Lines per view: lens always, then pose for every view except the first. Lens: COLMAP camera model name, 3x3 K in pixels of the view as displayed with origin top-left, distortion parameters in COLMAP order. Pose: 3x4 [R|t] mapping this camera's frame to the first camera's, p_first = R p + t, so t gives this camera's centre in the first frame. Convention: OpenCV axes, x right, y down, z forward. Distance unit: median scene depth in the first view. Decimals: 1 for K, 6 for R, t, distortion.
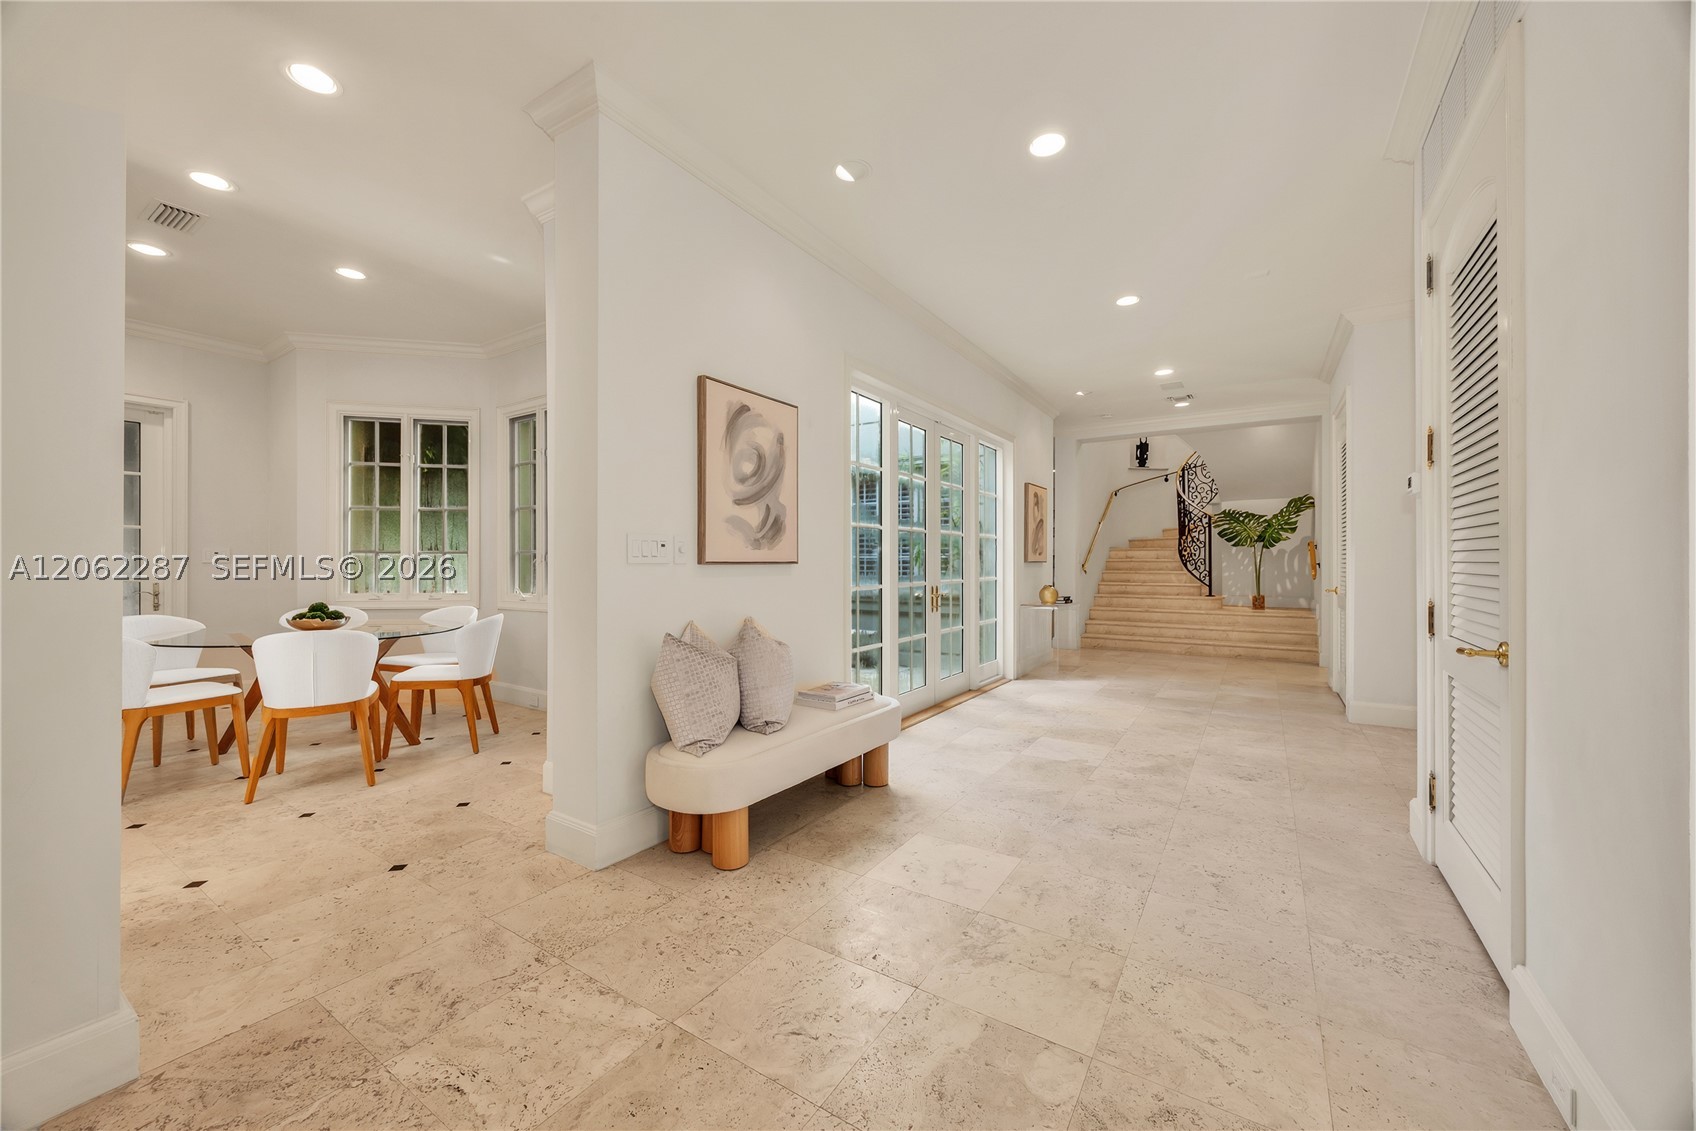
lens RADIAL K [[641.0, 0, 848.0], [0, 641.0, 563.3], [0, 0, 1]] dist [-0.003168, 0.000141]
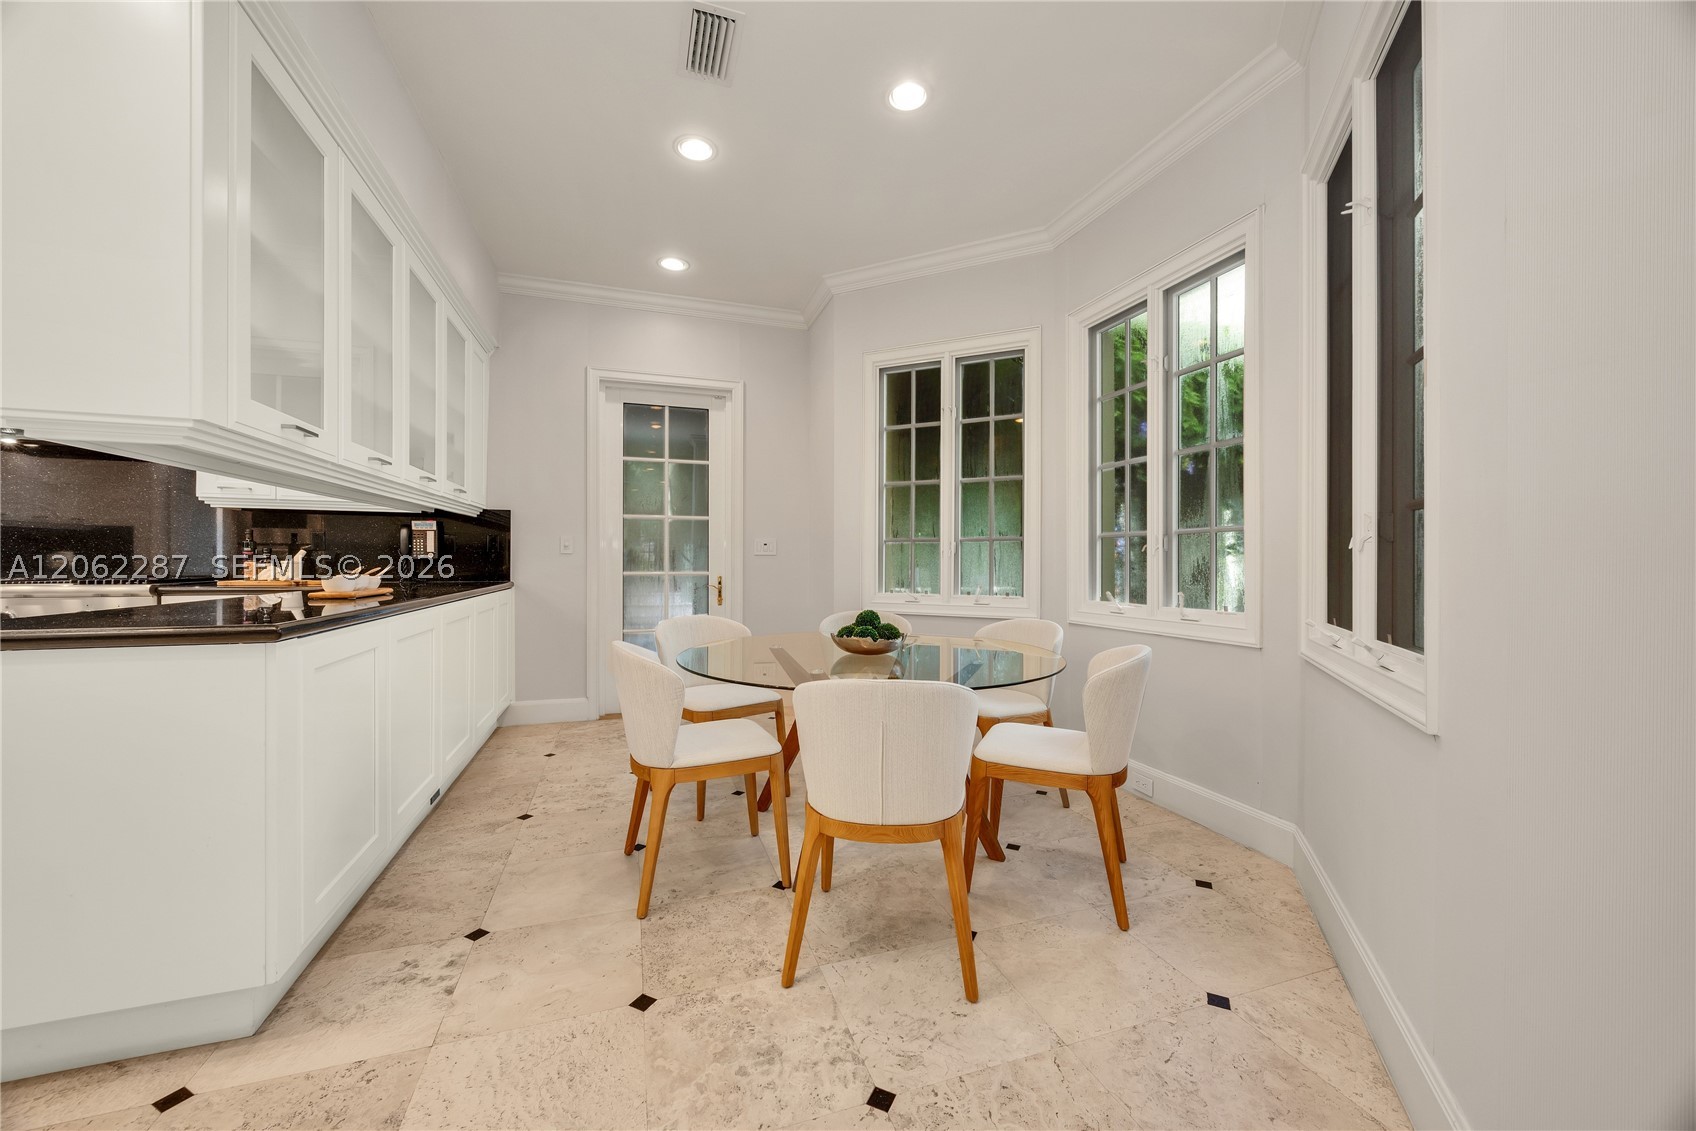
lens RADIAL K [[641.0, 0, 848.0], [0, 641.0, 563.3], [0, 0, 1]] dist [-0.003168, 0.000141]
pose [[0.785501, 0.003424, -0.618851, -0.339997], [-0.001134, 0.999991, 0.004094, 0.007664], [0.618859, -0.002514, 0.785498, 0.366024]]
